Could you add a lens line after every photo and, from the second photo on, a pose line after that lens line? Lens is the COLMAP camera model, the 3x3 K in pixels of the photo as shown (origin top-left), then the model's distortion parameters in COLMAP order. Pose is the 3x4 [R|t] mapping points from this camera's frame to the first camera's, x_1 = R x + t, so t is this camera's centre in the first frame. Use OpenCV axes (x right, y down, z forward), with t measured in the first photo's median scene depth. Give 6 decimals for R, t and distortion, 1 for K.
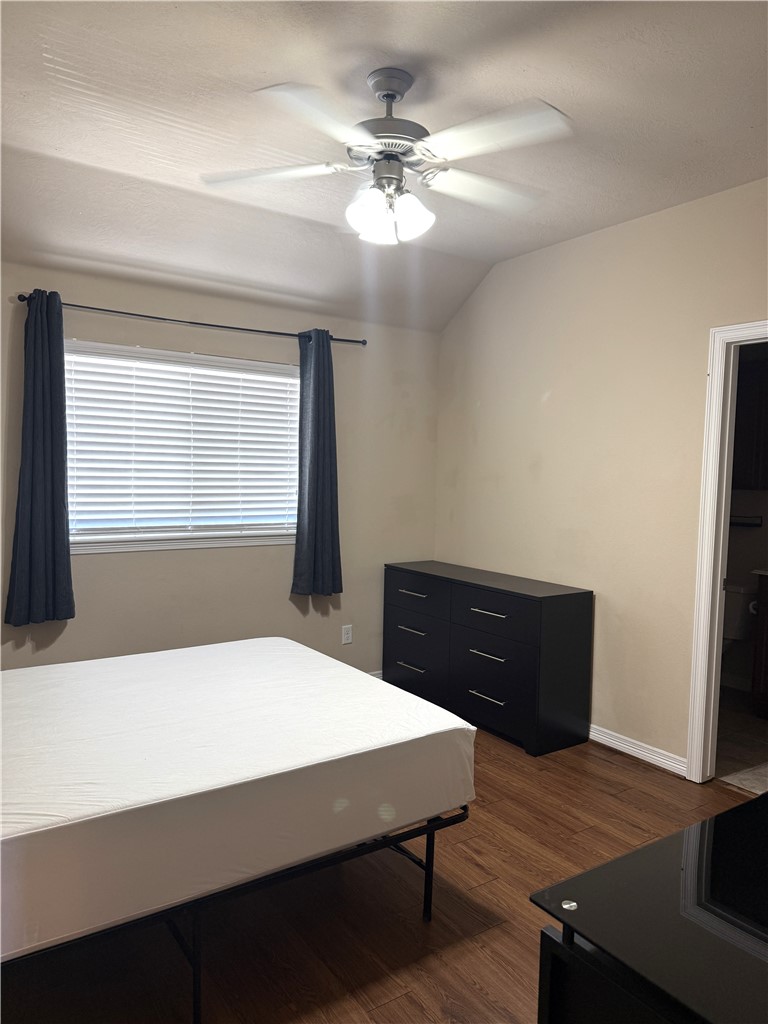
lens RADIAL K [[708.2, 0, 384.8], [0, 708.2, 545.4], [0, 0, 1]] dist [0.003751, -0.116449]
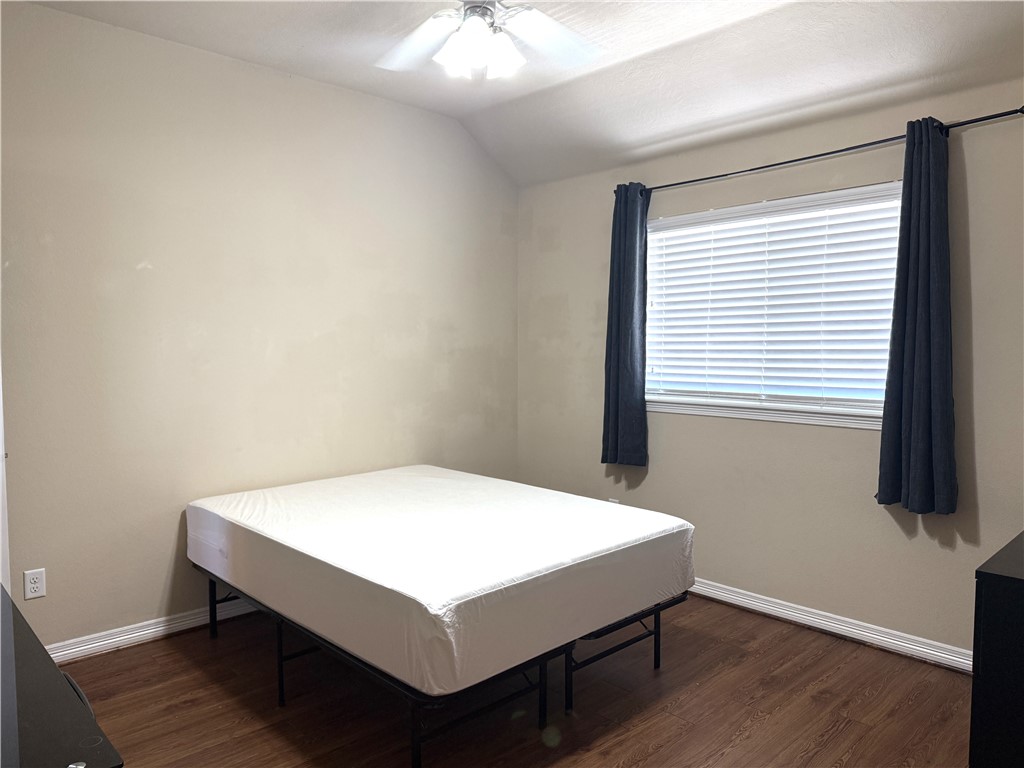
lens RADIAL K [[720.4, 0, 509.9], [0, 720.4, 386.4], [0, 0, 1]] dist [0.104347, -0.129434]
pose [[0.107221, 0.053372, -0.992802, 0.629170], [-0.074509, 0.996181, 0.045506, -0.058076], [0.991439, 0.069093, 0.110788, 0.601595]]
